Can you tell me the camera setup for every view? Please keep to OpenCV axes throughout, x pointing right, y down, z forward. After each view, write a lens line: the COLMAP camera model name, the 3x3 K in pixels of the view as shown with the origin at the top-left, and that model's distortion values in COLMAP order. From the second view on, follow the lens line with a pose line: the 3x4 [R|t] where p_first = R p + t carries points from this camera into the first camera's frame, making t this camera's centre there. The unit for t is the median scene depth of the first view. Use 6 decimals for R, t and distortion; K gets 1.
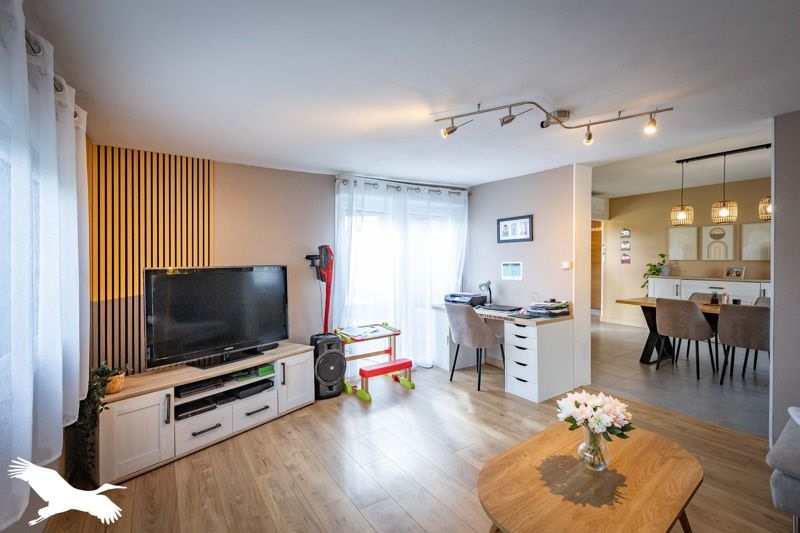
lens RADIAL K [[357.6, 0, 399.2], [0, 357.6, 262.2], [0, 0, 1]] dist [0.002995, 0.000643]
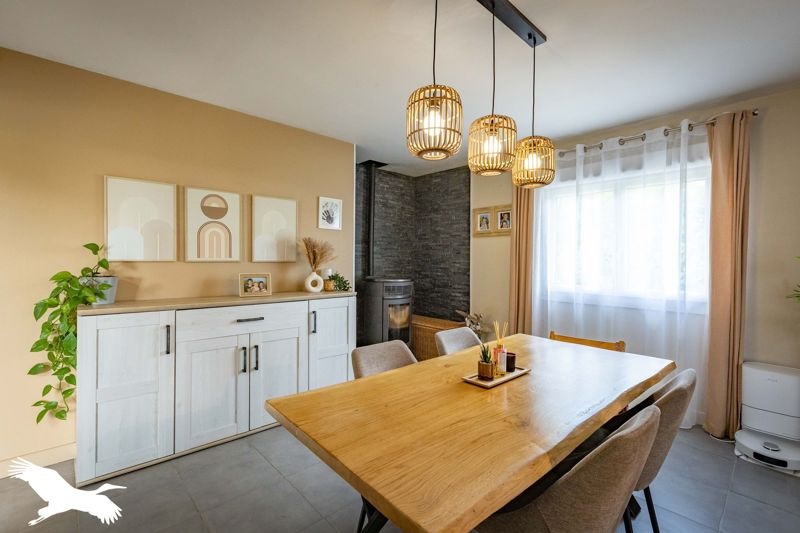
lens RADIAL K [[357.6, 0, 398.8], [0, 357.6, 266.7], [0, 0, 1]] dist [0.002995, 0.000643]
pose [[-0.100607, -0.014741, 0.994817, 0.374016], [0.005310, 0.999868, 0.015353, -0.004310], [-0.994912, 0.006827, -0.100516, 0.792346]]
